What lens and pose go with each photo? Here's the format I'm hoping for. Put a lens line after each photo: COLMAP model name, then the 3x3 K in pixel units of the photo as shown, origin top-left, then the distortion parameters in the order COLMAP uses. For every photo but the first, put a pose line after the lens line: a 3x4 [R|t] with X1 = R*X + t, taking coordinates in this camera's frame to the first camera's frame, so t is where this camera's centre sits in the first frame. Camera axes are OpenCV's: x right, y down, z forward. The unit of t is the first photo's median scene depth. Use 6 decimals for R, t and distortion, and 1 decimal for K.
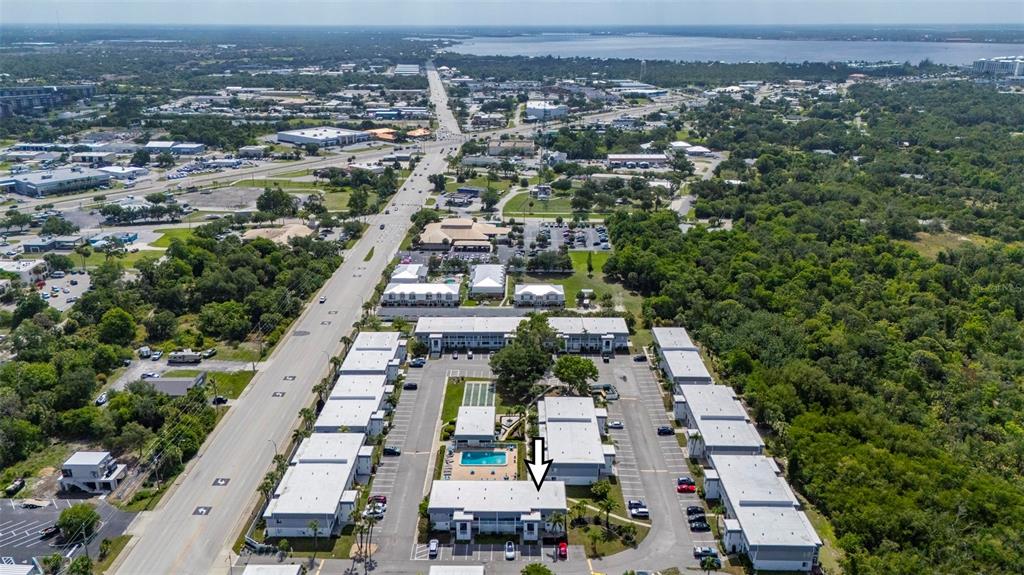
lens RADIAL K [[759.1, 0, 512.0], [0, 759.1, 287.5], [0, 0, 1]] dist [0.088988, -0.092557]
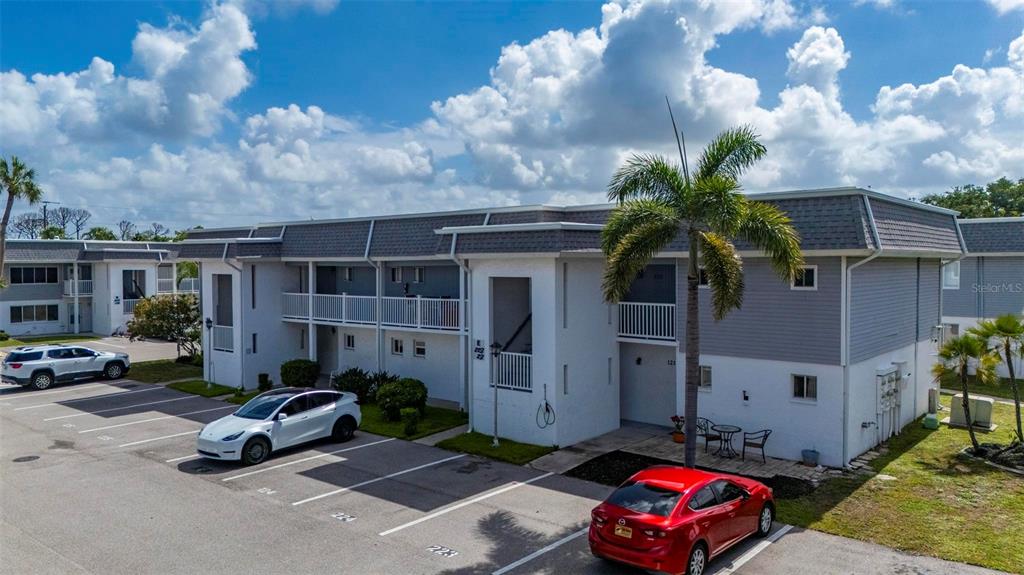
lens RADIAL K [[759.1, 0, 512.0], [0, 759.1, 287.5], [0, 0, 1]] dist [0.088988, -0.092557]
pose [[0.762578, 0.012646, -0.646773, 0.065939], [-0.201940, 0.954499, -0.219435, 0.216311], [0.614569, 0.297945, 0.730434, 0.587437]]
